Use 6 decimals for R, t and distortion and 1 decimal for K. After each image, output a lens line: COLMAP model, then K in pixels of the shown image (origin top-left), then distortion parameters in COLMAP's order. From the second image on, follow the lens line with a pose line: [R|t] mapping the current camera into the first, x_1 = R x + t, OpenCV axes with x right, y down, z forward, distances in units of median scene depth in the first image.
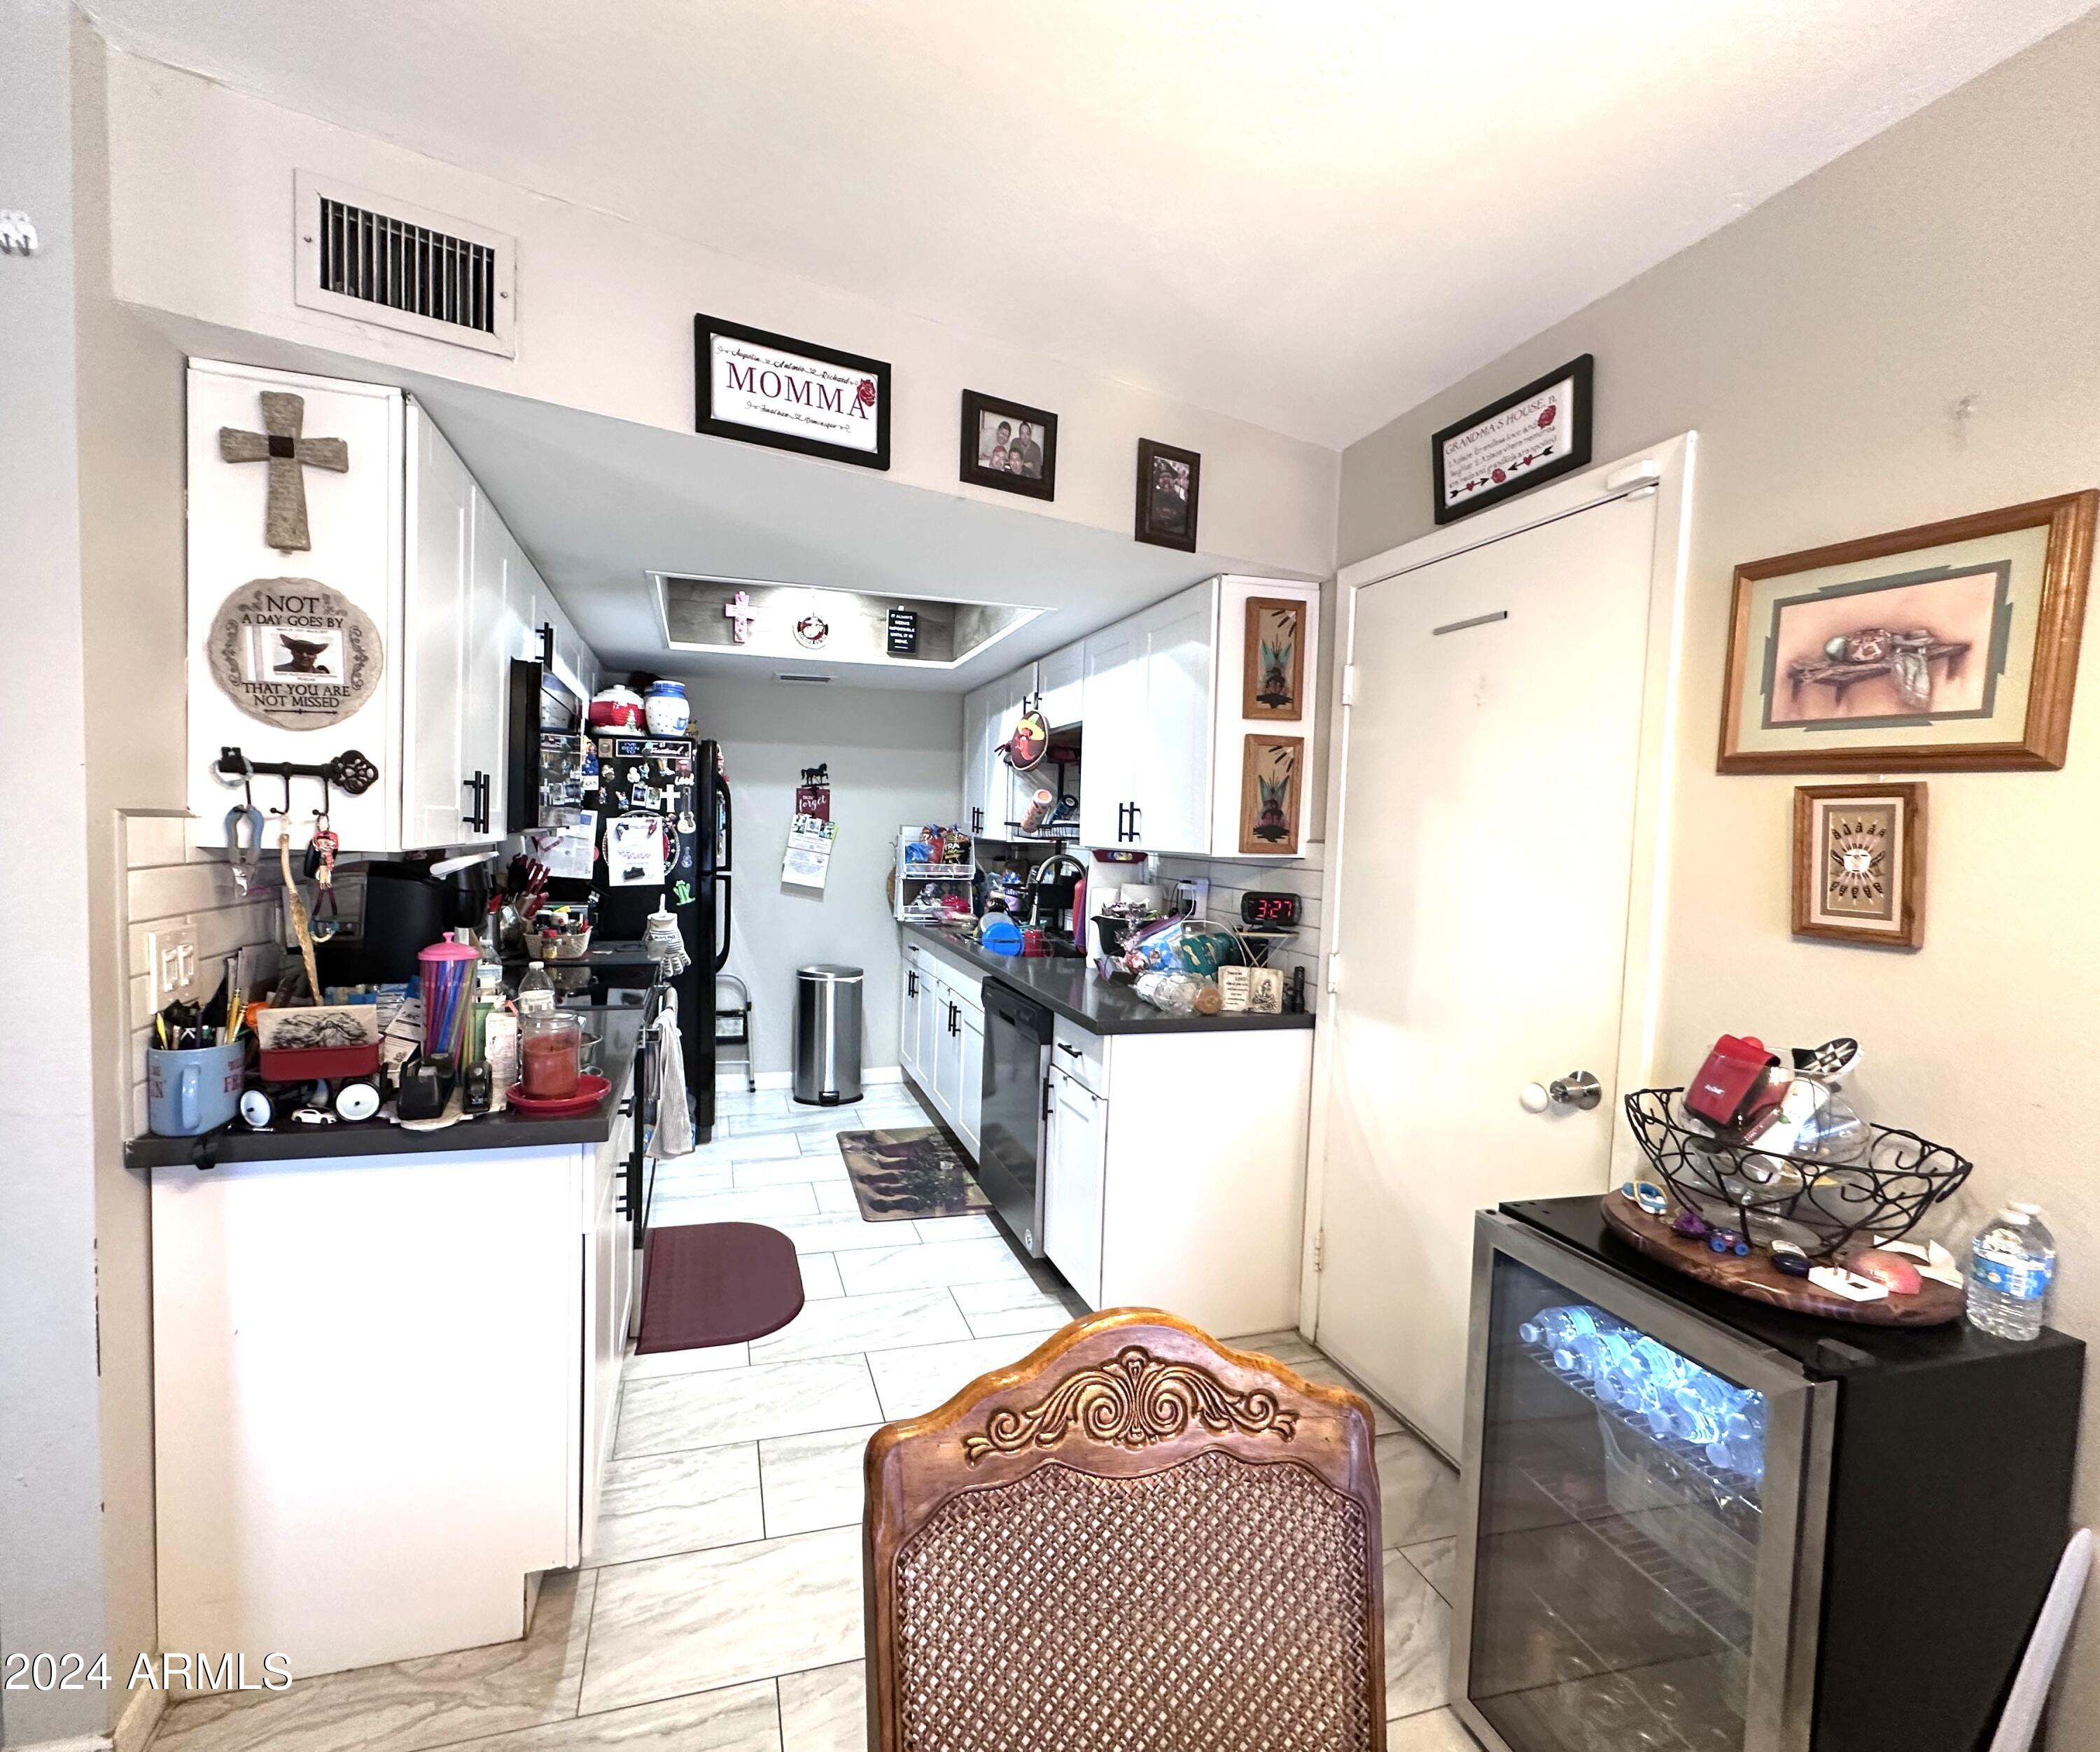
lens RADIAL K [[936.0, 0, 963.1], [0, 936.0, 873.7], [0, 0, 1]] dist [-0.003399, 0.000393]
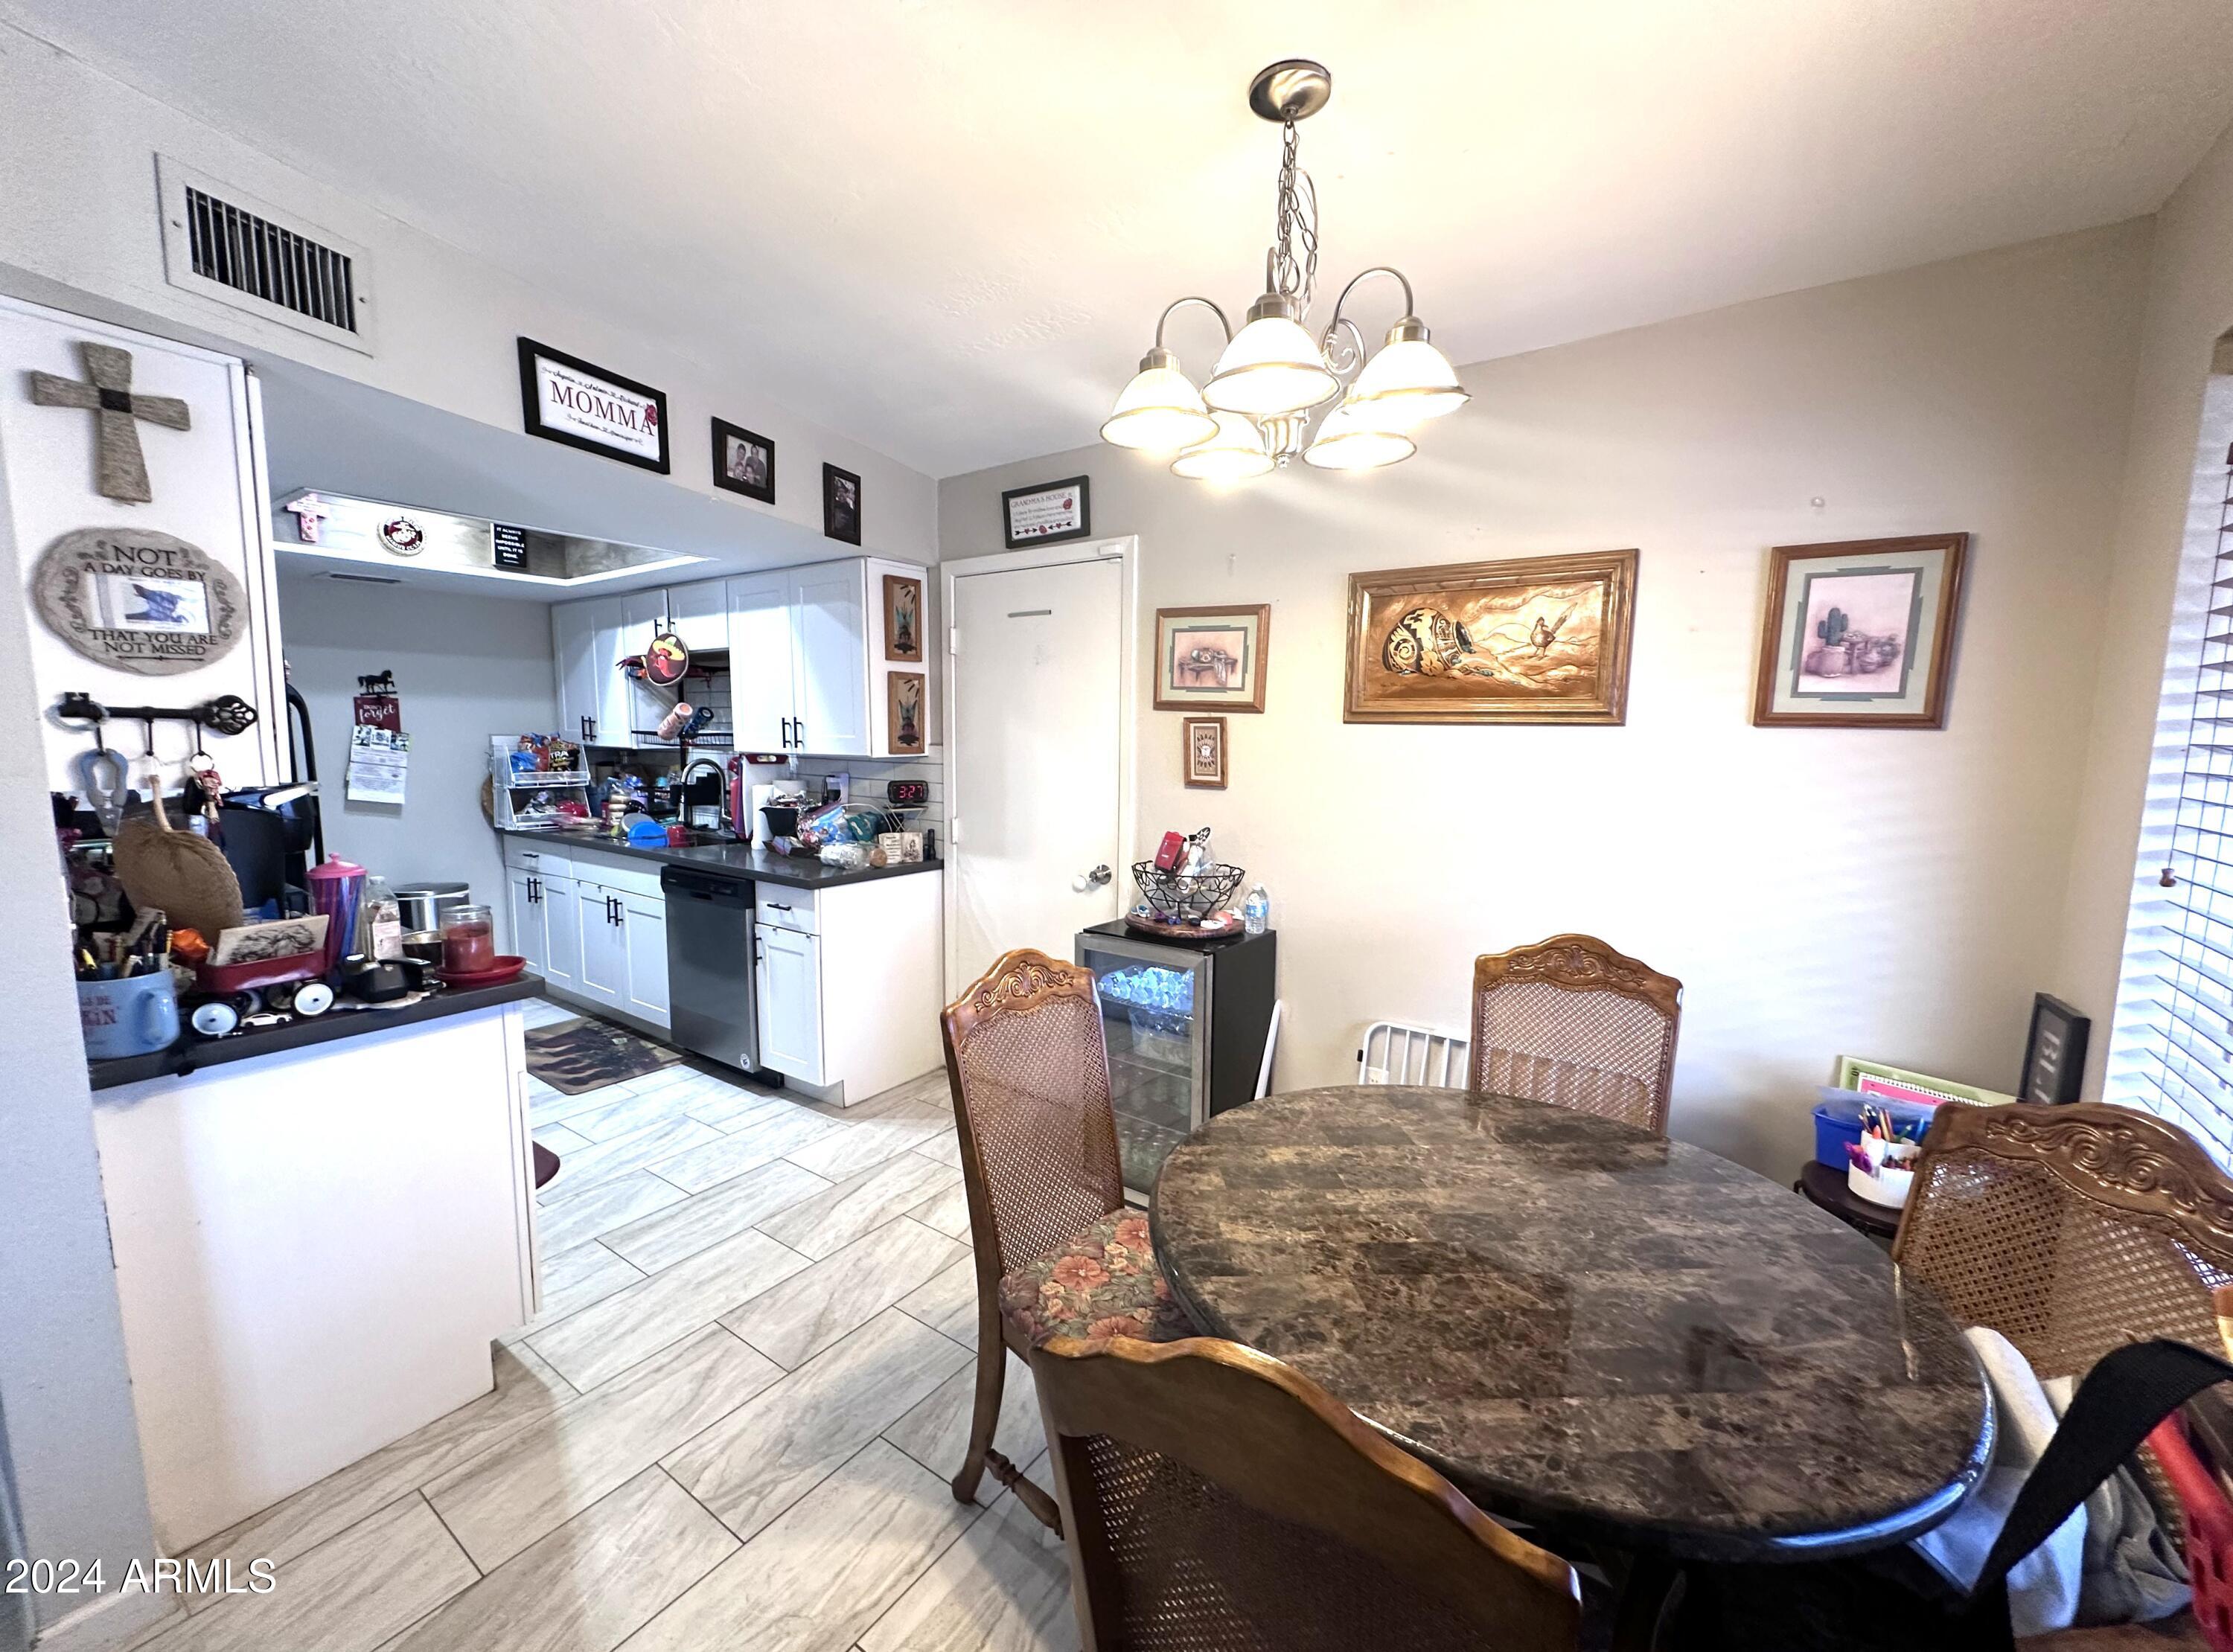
lens RADIAL K [[888.4, 0, 1116.5], [0, 888.4, 826.0], [0, 0, 1]] dist [0.001688, 0.000257]
pose [[0.767801, -0.088283, 0.634577, -0.435639], [0.043873, 0.995381, 0.085395, -0.018924], [-0.639185, -0.037726, 0.768128, -0.386208]]
